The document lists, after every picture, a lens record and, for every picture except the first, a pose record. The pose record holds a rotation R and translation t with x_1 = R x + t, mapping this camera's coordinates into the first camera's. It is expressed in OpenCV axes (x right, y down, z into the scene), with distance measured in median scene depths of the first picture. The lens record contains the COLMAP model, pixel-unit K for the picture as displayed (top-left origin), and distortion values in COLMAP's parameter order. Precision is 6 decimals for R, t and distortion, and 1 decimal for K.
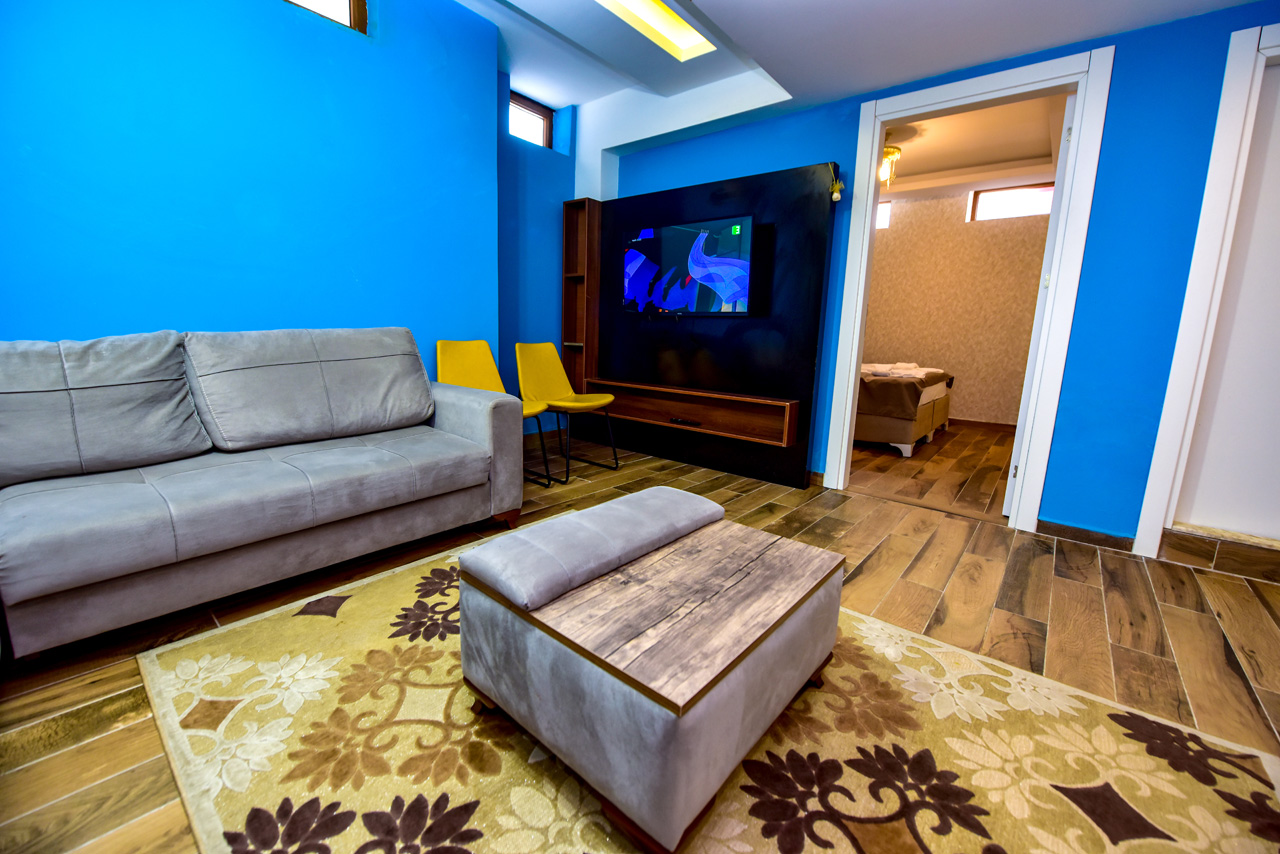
lens RADIAL K [[504.0, 0, 641.4], [0, 504.0, 417.1], [0, 0, 1]] dist [-0.022077, -0.001234]
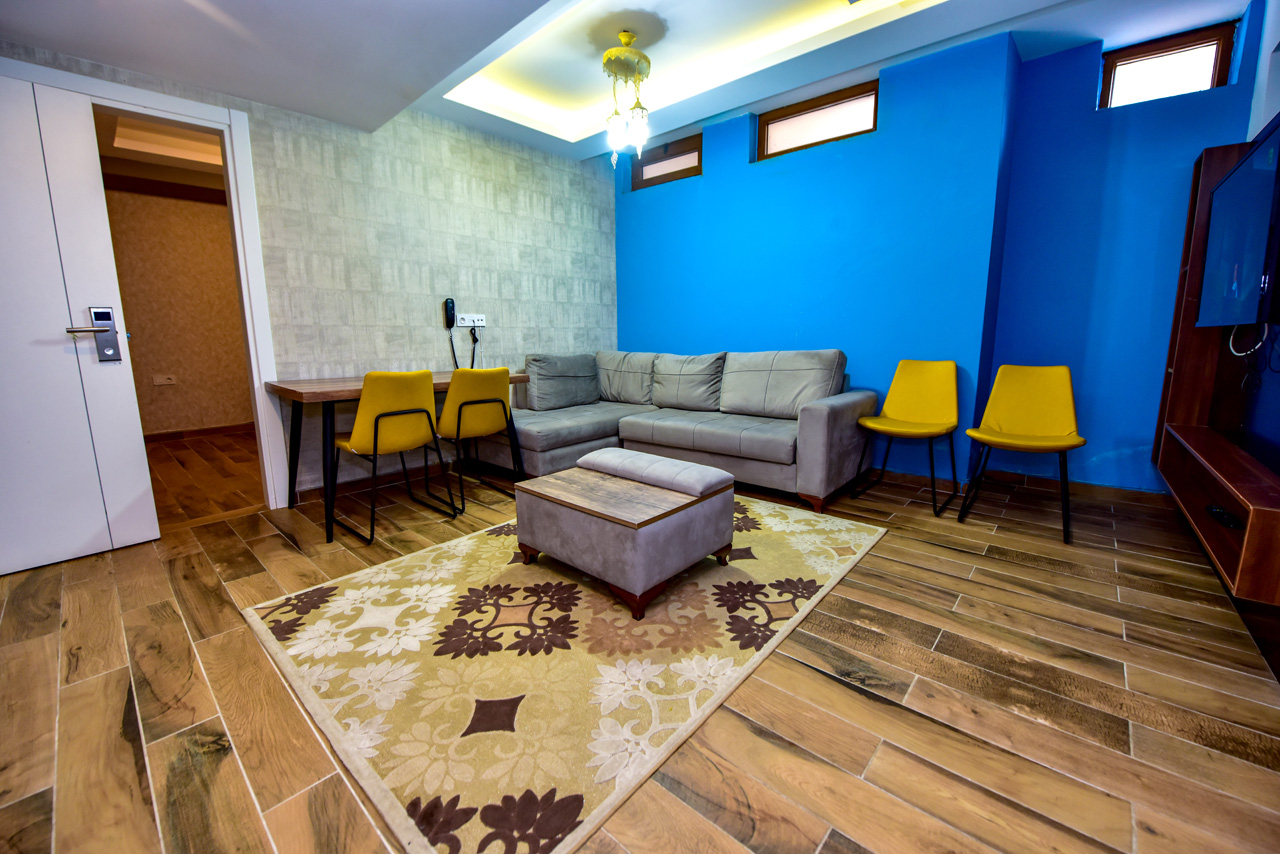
lens RADIAL K [[504.0, 0, 640.2], [0, 504.0, 426.0], [0, 0, 1]] dist [-0.022077, -0.001234]
pose [[-0.024544, 0.144152, -0.989251, 1.284451], [-0.161706, 0.975945, 0.146225, -0.129821], [0.986534, 0.163557, -0.000644, 0.739920]]
